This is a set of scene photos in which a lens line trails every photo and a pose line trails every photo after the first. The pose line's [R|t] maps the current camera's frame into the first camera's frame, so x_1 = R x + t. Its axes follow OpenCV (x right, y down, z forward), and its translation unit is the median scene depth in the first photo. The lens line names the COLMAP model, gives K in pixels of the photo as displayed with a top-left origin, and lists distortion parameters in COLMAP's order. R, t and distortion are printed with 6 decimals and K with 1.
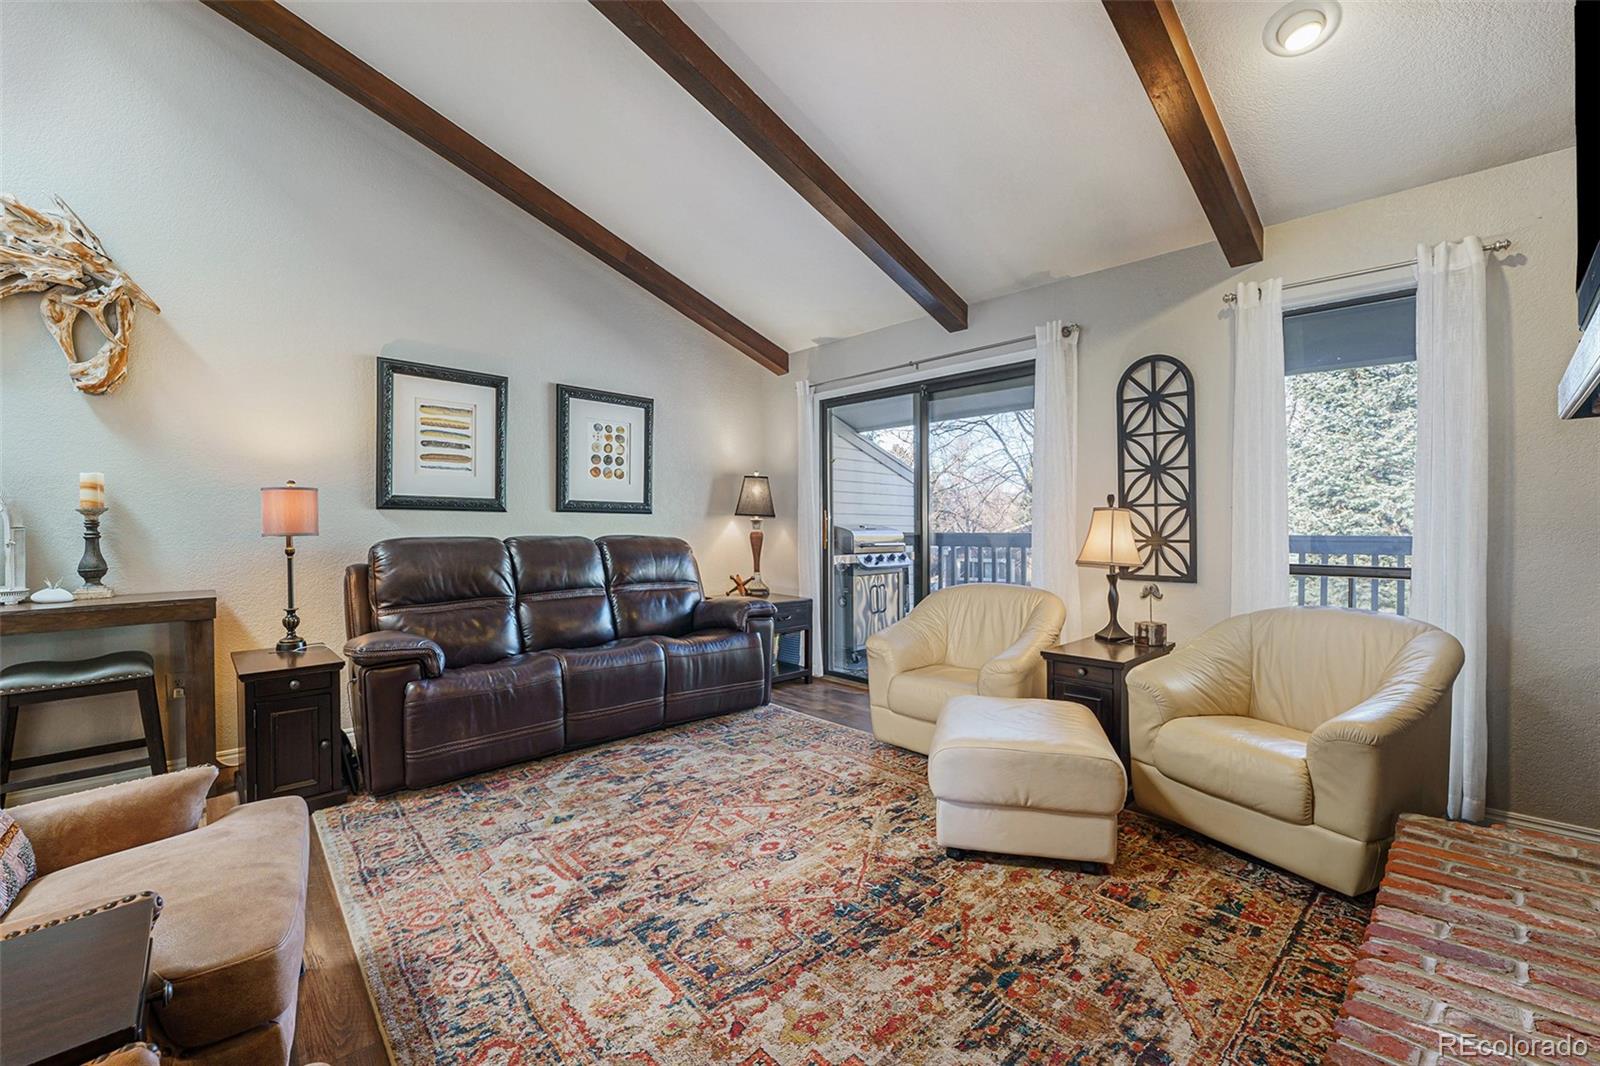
lens RADIAL K [[676.9, 0, 797.3], [0, 676.9, 530.3], [0, 0, 1]] dist [-0.028512, 0.002360]
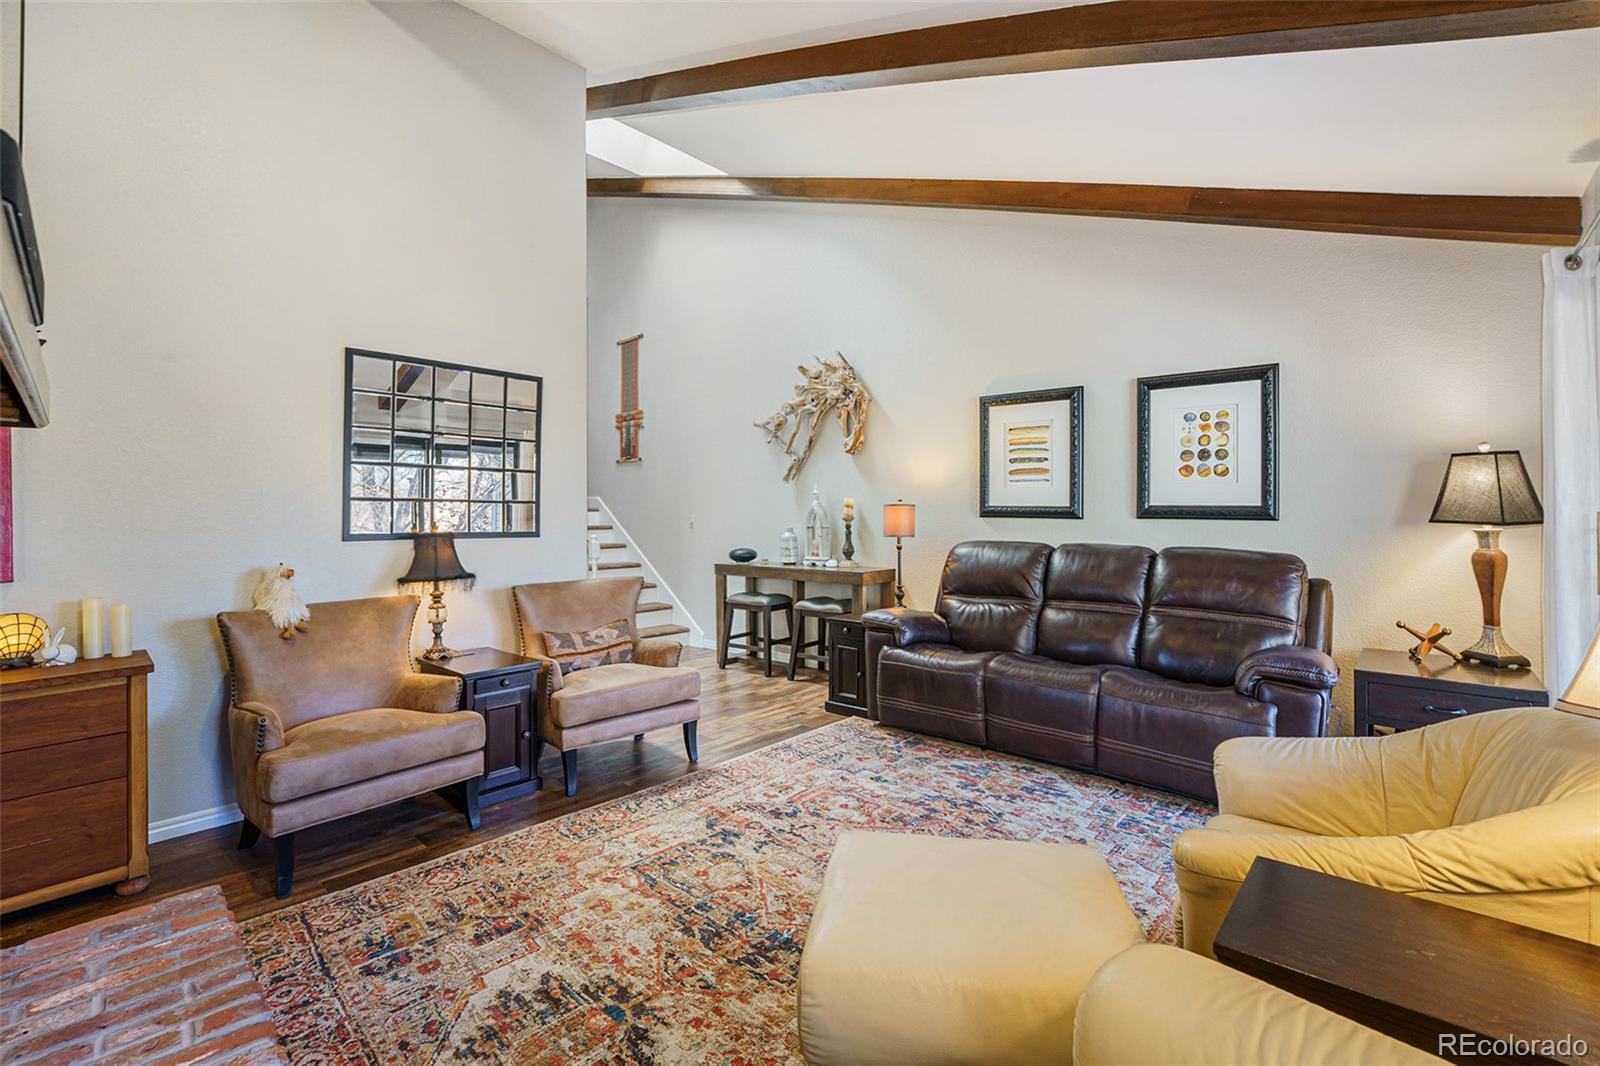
lens RADIAL K [[676.9, 0, 801.8], [0, 676.9, 526.7], [0, 0, 1]] dist [-0.028512, 0.002360]
pose [[0.090113, 0.014189, -0.995830, 0.701626], [-0.015463, 0.999798, 0.012846, -0.028286], [0.995812, 0.014241, 0.090314, 0.635349]]
